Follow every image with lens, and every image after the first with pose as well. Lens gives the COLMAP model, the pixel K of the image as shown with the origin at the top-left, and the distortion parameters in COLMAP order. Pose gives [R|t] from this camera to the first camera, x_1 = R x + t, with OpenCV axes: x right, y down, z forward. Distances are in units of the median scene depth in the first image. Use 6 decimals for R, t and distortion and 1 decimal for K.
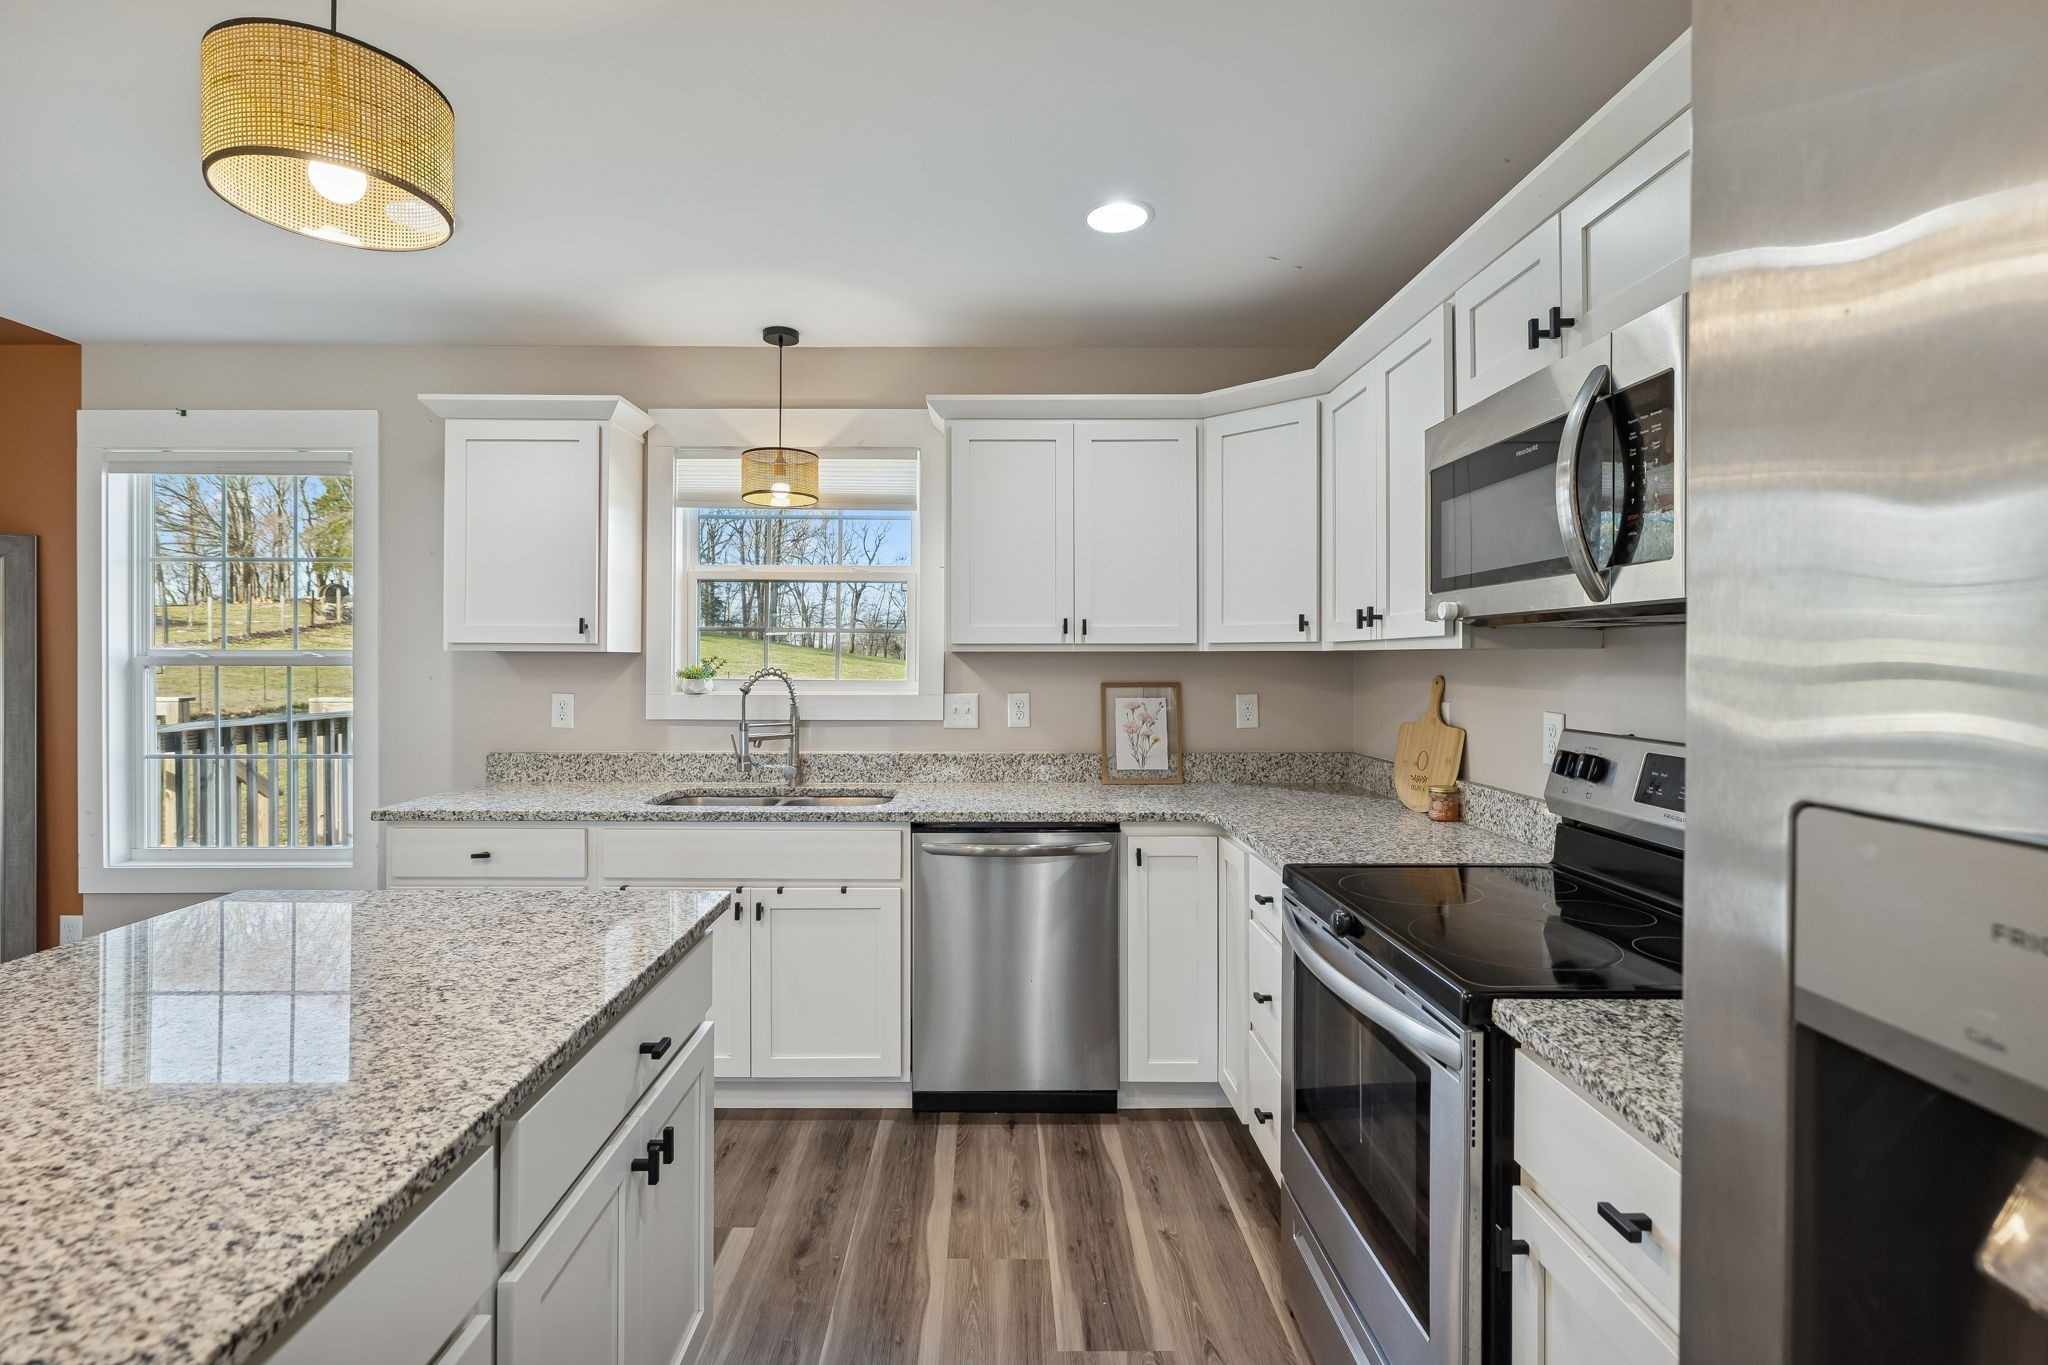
lens RADIAL K [[921.4, 0, 1009.4], [0, 921.4, 668.9], [0, 0, 1]] dist [0.001747, 0.000376]
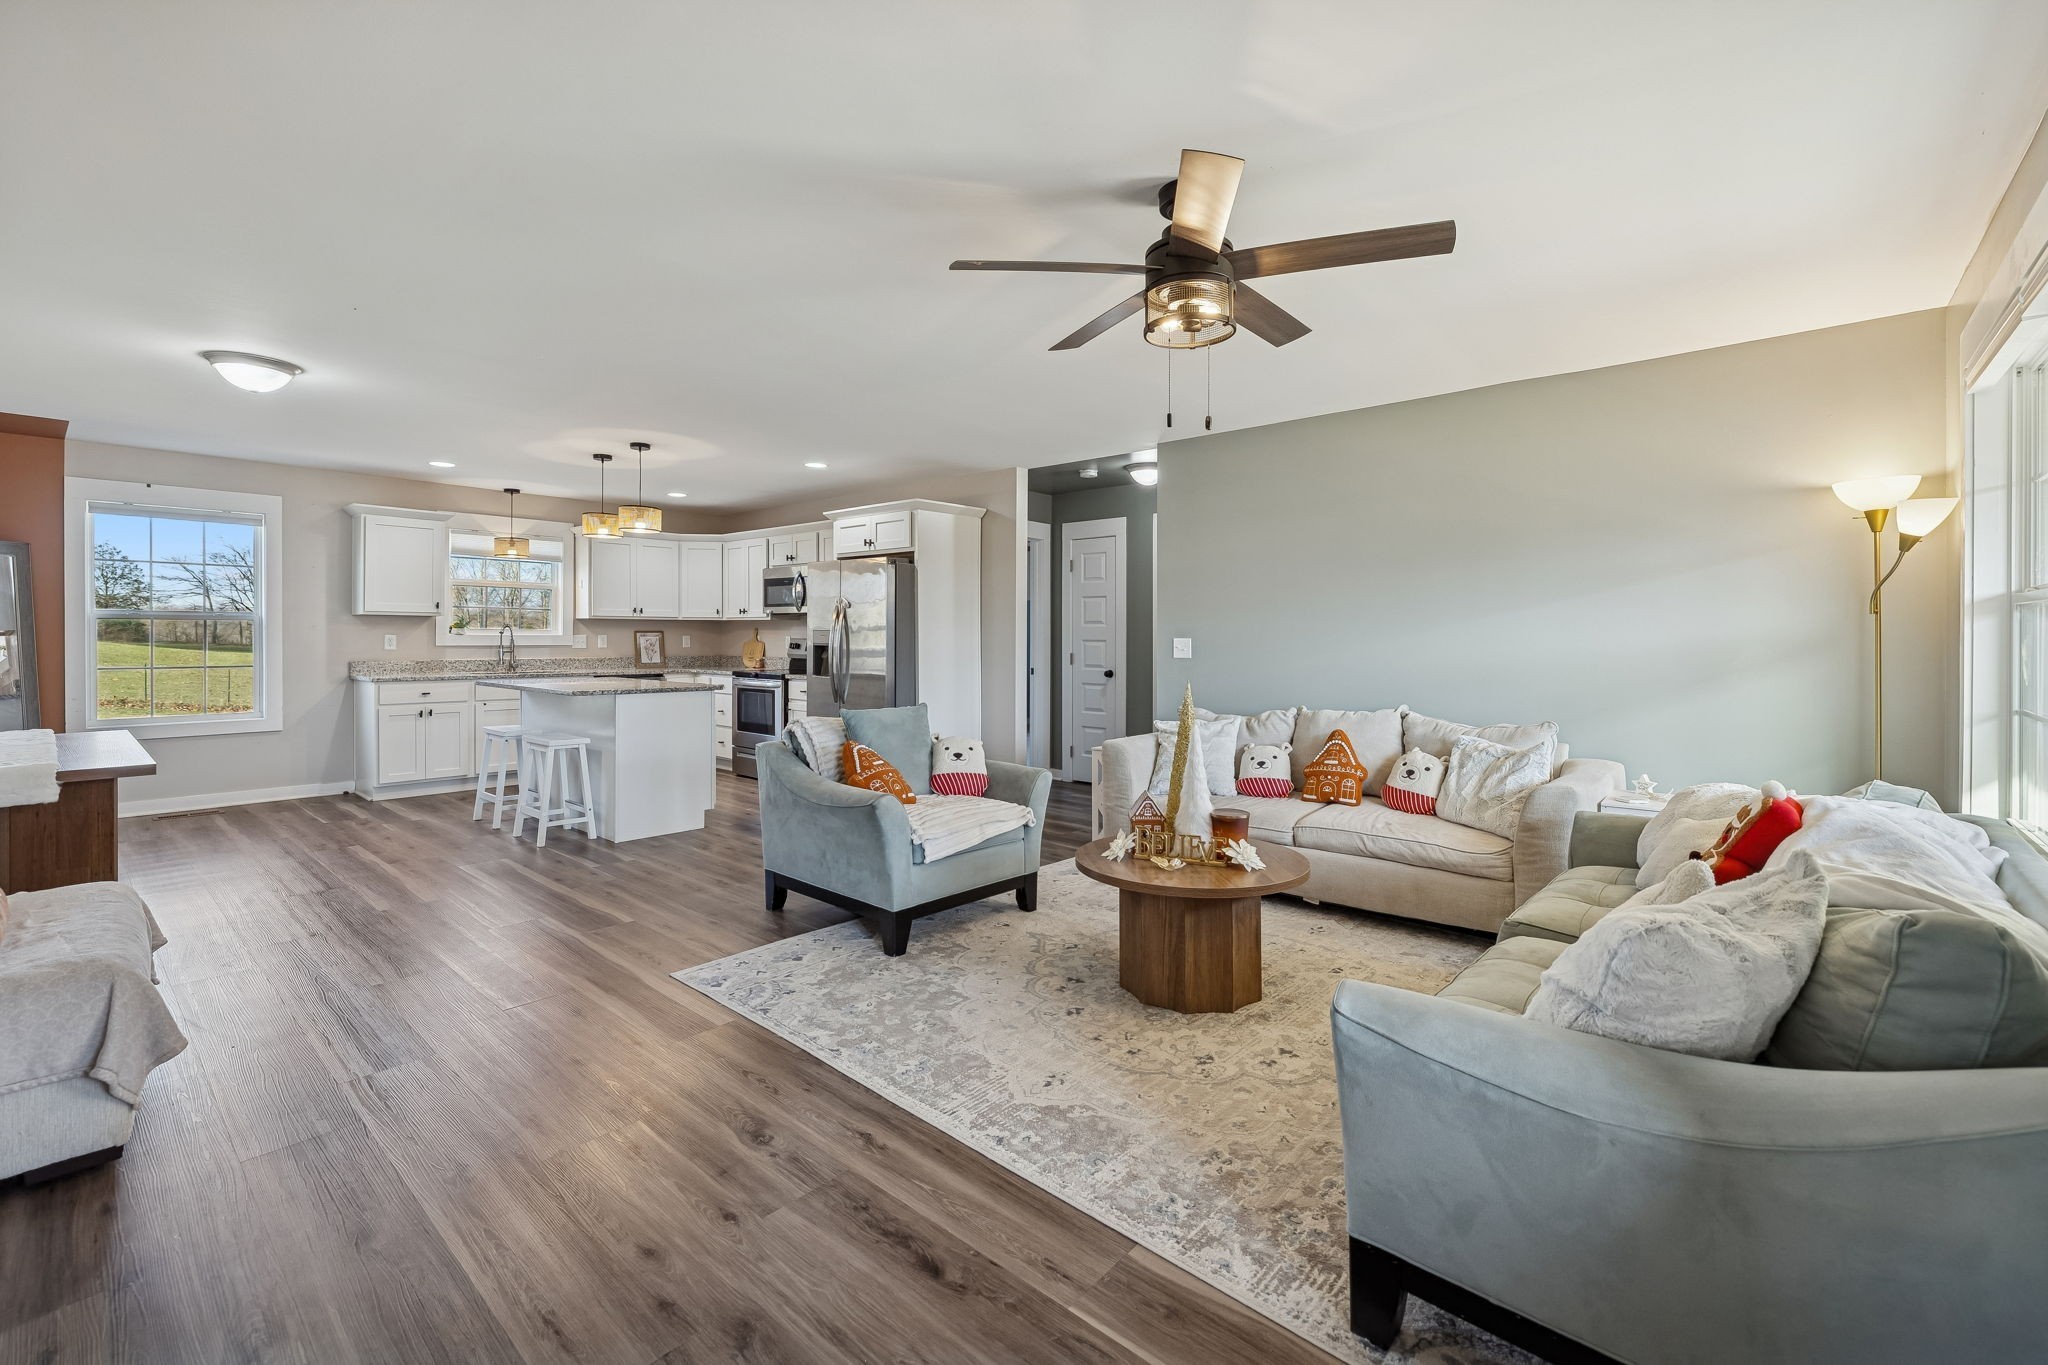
lens RADIAL K [[865.4, 0, 1038.9], [0, 865.4, 633.9], [0, 0, 1]] dist [-0.002500, -0.000233]
pose [[0.659253, 0.002357, 0.751917, -1.129902], [0.002179, 0.999985, -0.005046, 0.042827], [-0.751918, 0.004965, 0.659238, -1.710435]]
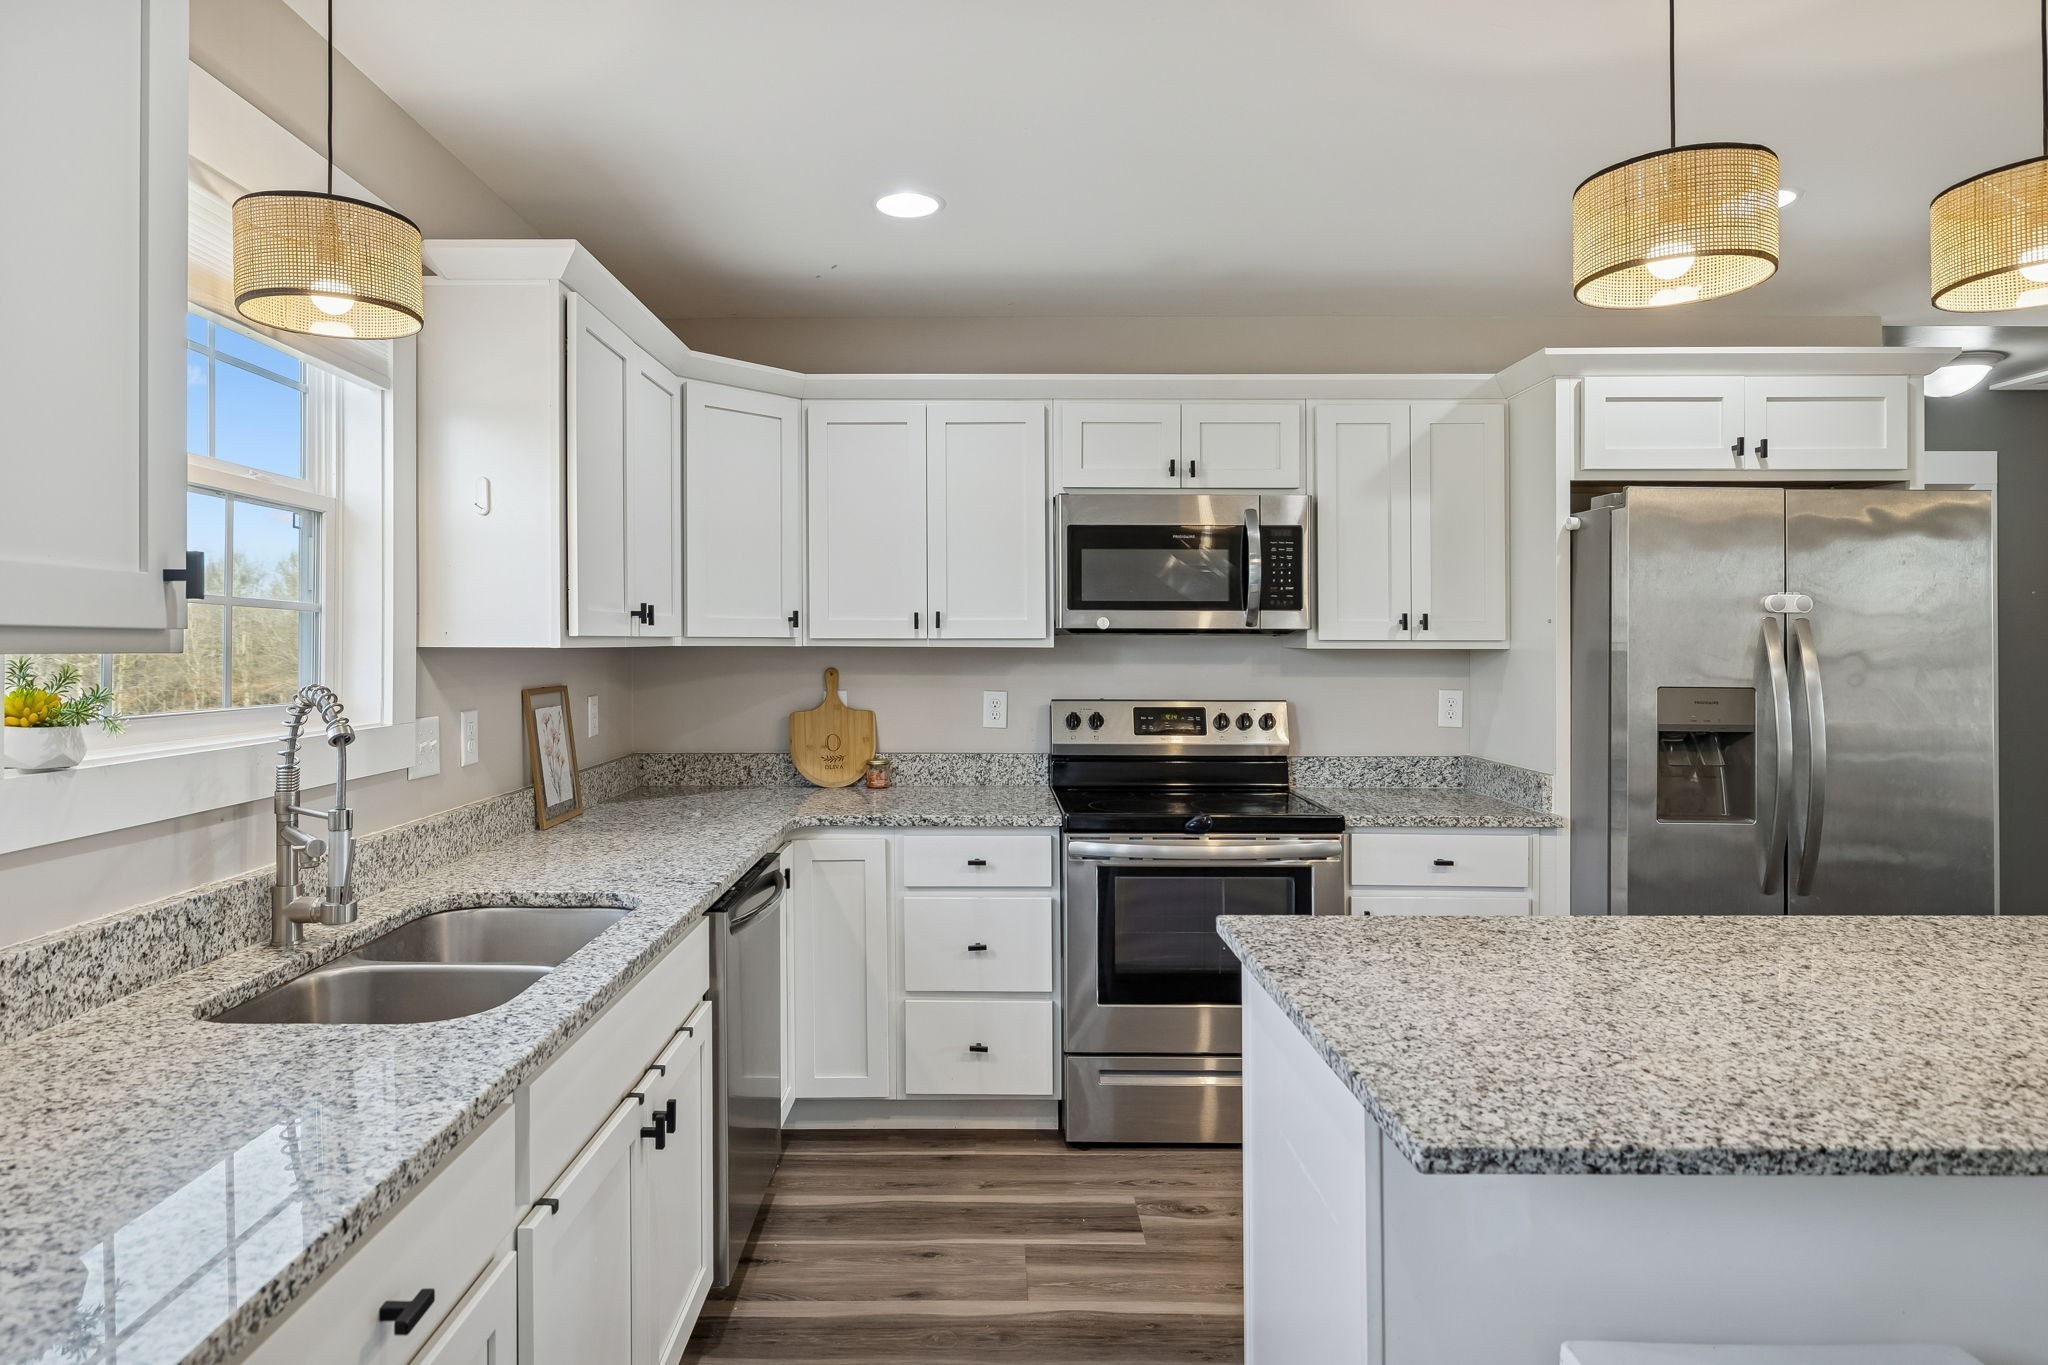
lens RADIAL K [[1075.5, 0, 993.7], [0, 1075.5, 639.8], [0, 0, 1]] dist [-0.003746, -0.001383]
pose [[0.043925, 0.006693, 0.999012, -0.795764], [0.009694, 0.999928, -0.007125, -0.015011], [-0.998988, 0.009998, 0.043857, 0.673473]]
